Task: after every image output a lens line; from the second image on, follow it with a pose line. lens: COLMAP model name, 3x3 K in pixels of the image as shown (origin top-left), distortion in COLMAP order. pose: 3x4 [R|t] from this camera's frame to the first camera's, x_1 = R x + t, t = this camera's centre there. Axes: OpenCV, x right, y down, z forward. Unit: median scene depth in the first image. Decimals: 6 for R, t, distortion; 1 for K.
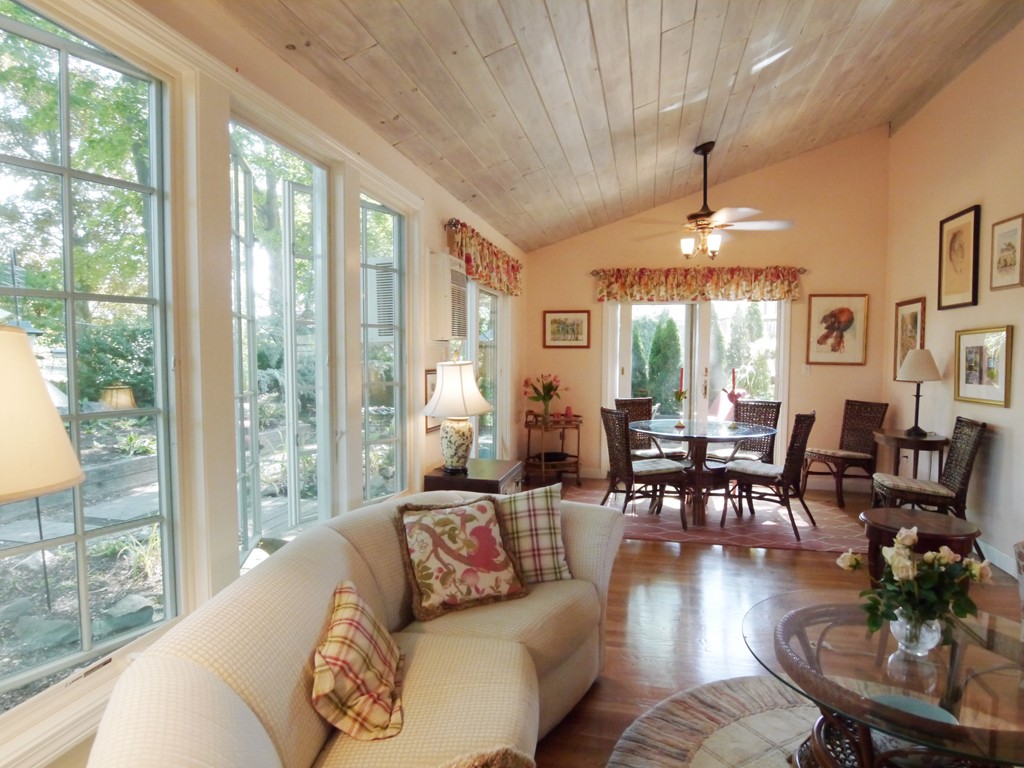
lens RADIAL K [[613.1, 0, 510.5], [0, 613.1, 384.5], [0, 0, 1]] dist [-0.036871, 0.003890]
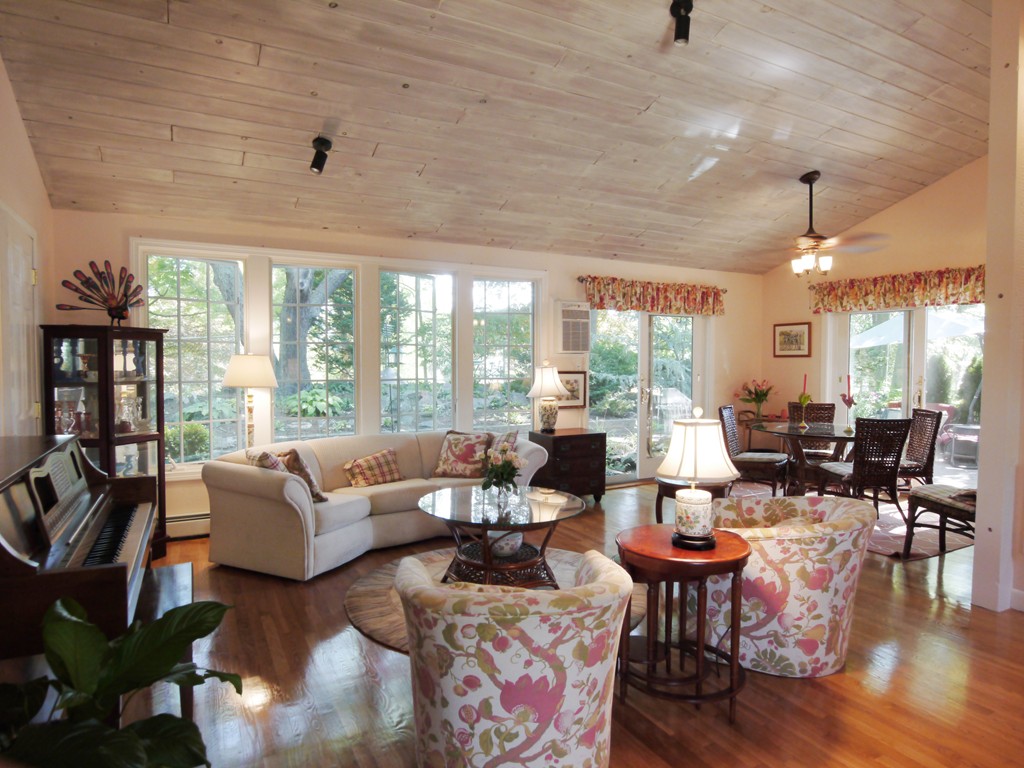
lens RADIAL K [[613.1, 0, 514.5], [0, 613.1, 384.6], [0, 0, 1]] dist [-0.036871, 0.003890]
pose [[0.652884, 0.025276, -0.757036, 0.631590], [-0.038080, 0.999275, 0.000523, 0.009271], [0.756500, 0.028486, 0.653373, -0.099954]]
